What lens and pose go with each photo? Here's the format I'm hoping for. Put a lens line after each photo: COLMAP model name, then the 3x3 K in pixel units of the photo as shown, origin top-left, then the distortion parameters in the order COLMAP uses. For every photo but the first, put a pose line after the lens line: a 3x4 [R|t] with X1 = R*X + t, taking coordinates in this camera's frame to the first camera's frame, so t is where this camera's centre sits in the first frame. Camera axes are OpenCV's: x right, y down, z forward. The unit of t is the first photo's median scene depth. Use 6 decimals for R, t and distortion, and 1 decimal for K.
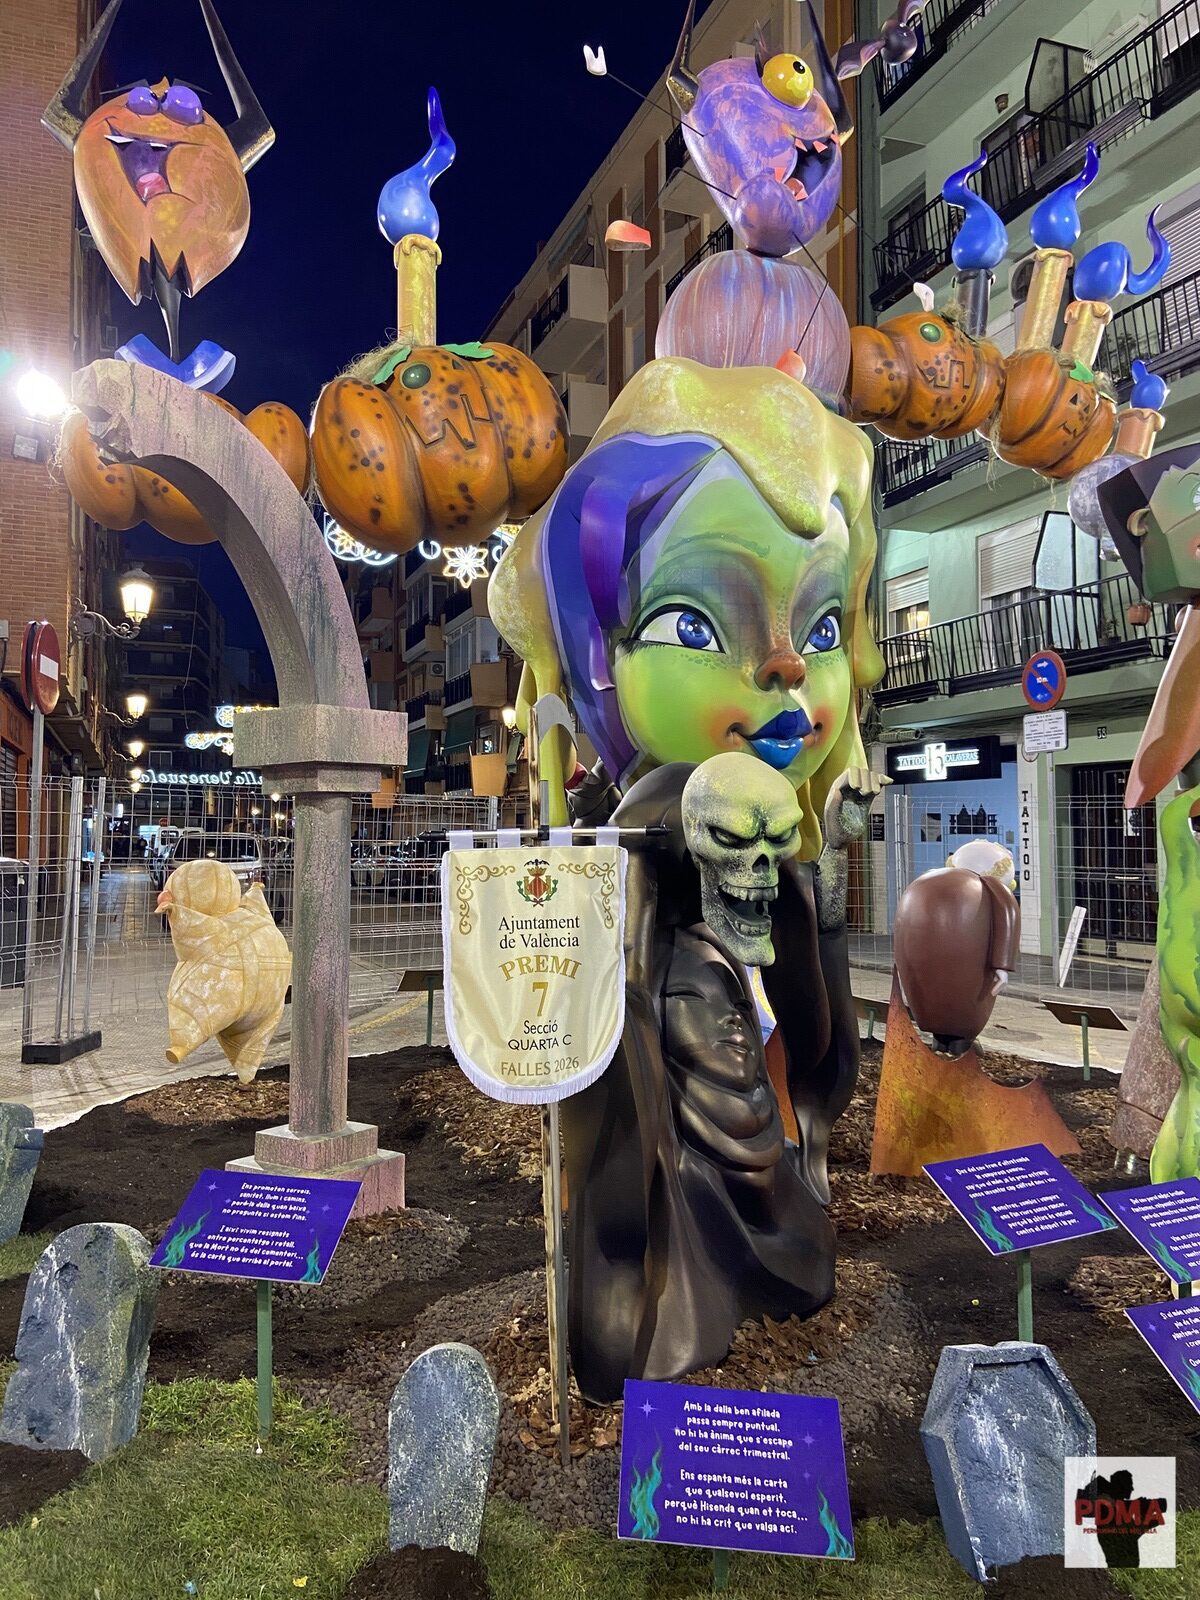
lens RADIAL K [[1209.2, 0, 601.1], [0, 1209.2, 801.4], [0, 0, 1]] dist [0.018288, -0.020406]
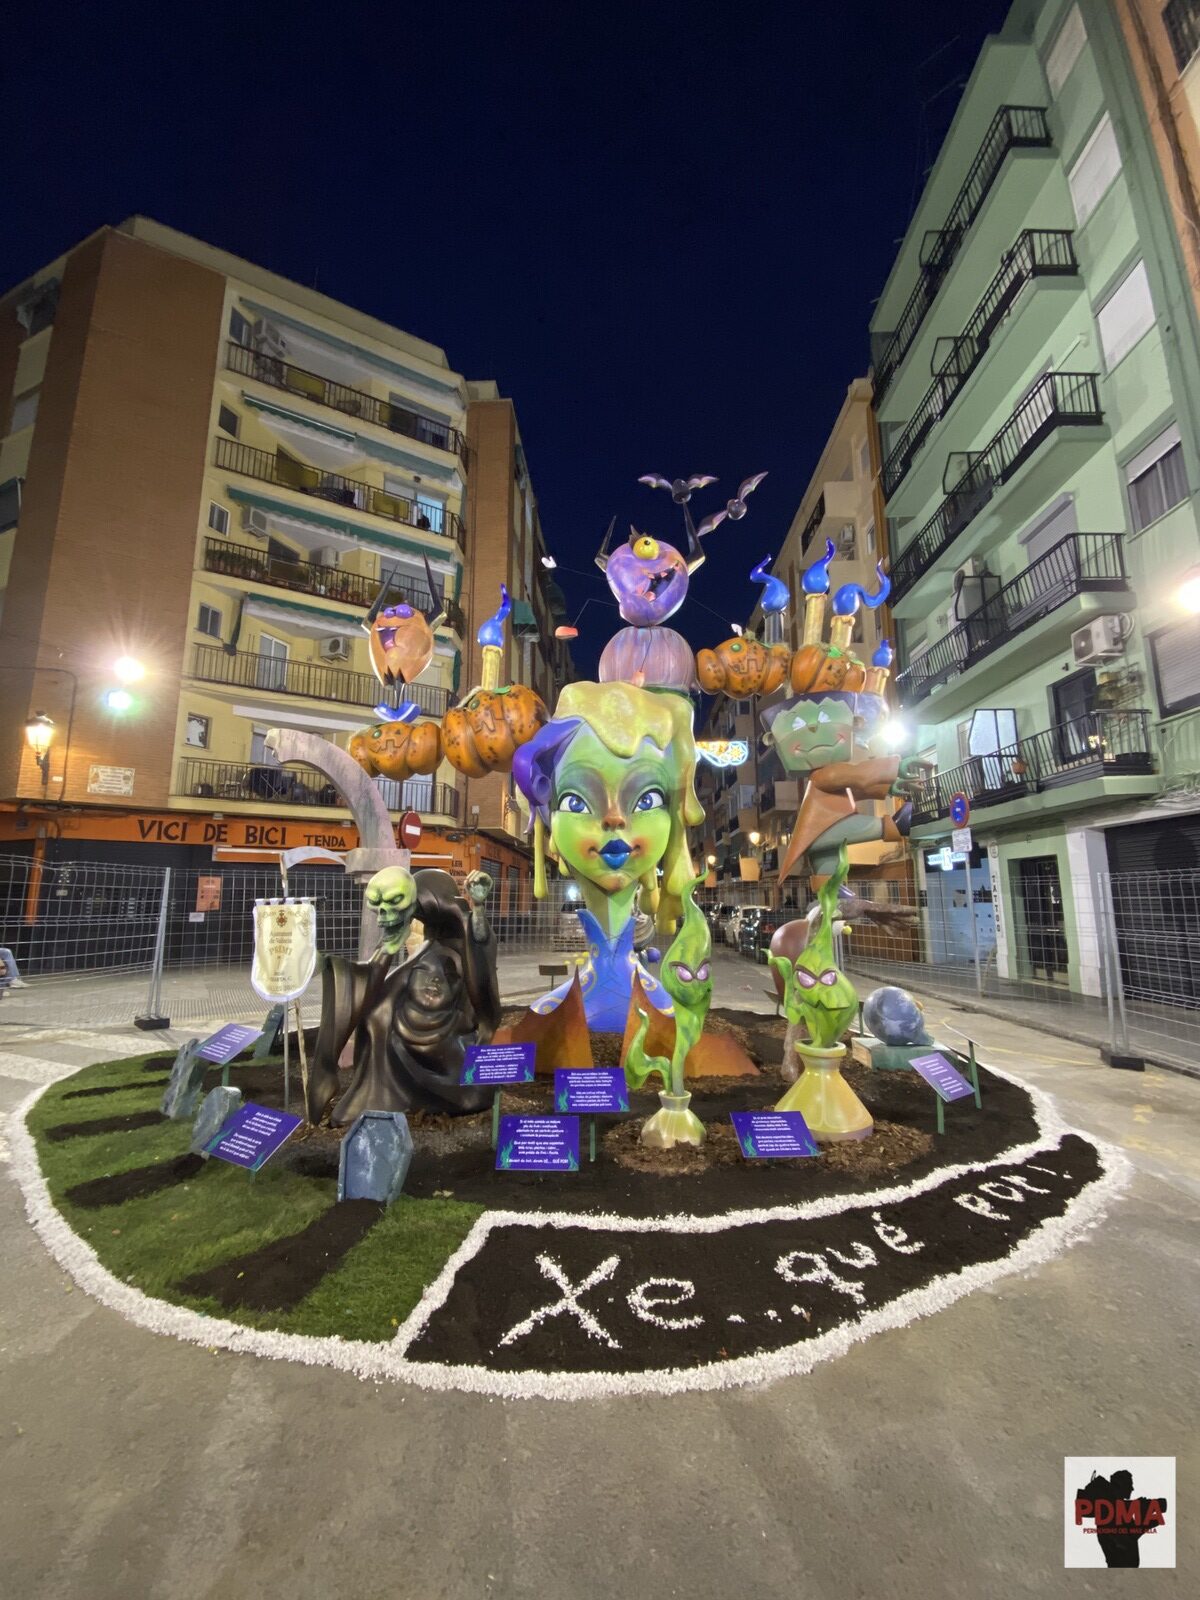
lens RADIAL K [[644.1, 0, 597.4], [0, 644.1, 800.0], [0, 0, 1]] dist [0.008642, -0.000057]
pose [[0.919274, -0.054735, -0.389794, 0.521455], [0.004281, 0.991616, -0.129145, -0.000198], [0.393595, 0.117051, 0.911802, -0.035838]]
